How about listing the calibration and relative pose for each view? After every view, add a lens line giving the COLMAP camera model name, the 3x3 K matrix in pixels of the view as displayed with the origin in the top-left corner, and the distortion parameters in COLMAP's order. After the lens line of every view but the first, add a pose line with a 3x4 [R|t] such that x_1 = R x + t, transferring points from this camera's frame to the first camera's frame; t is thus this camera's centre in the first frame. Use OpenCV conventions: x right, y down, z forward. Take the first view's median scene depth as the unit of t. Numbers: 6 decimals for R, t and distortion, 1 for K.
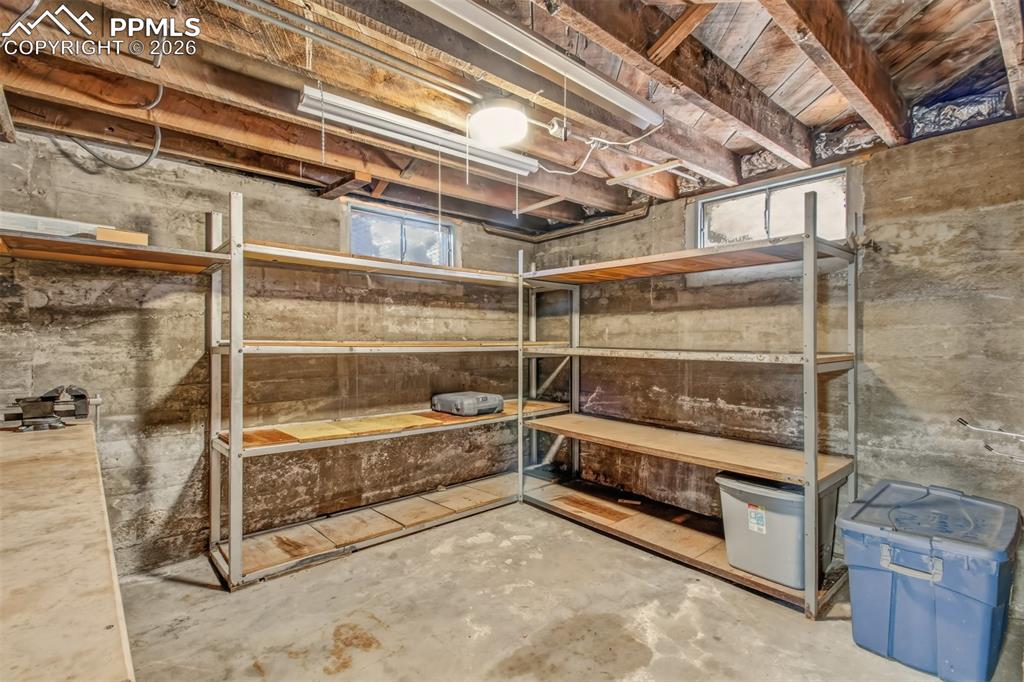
lens RADIAL K [[482.6, 0, 510.5], [0, 482.6, 340.7], [0, 0, 1]] dist [-0.002491, -0.002775]
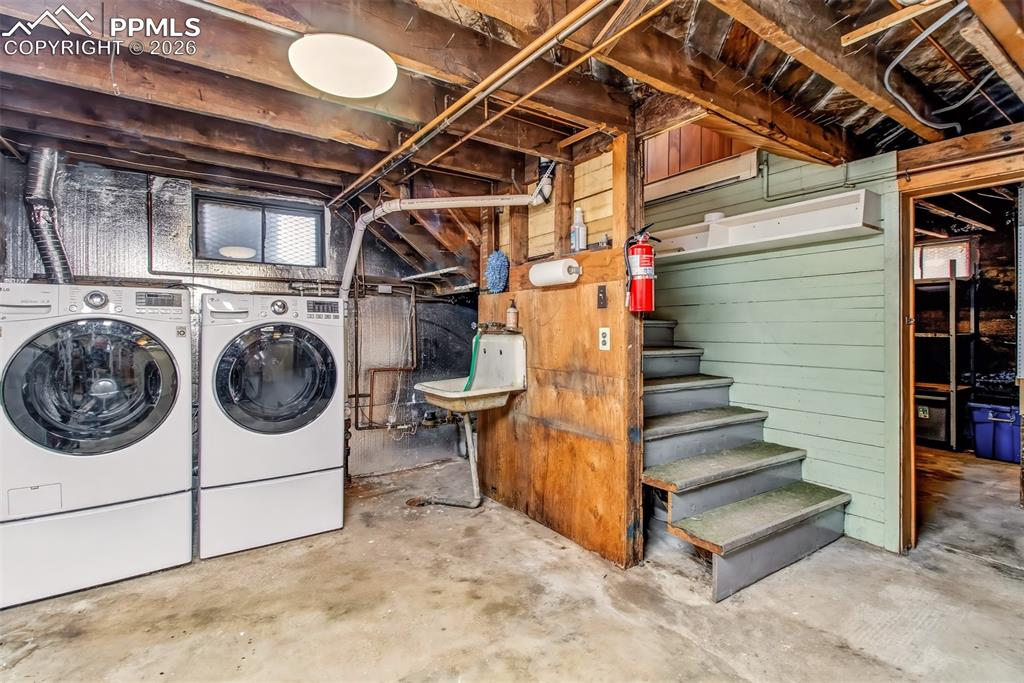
lens RADIAL K [[482.6, 0, 522.0], [0, 482.6, 327.4], [0, 0, 1]] dist [-0.002491, -0.002775]
pose [[0.992001, -0.000801, -0.126224, -0.922216], [0.000866, 1.000000, 0.000461, 0.000158], [0.126224, -0.000567, 0.992002, -1.251634]]
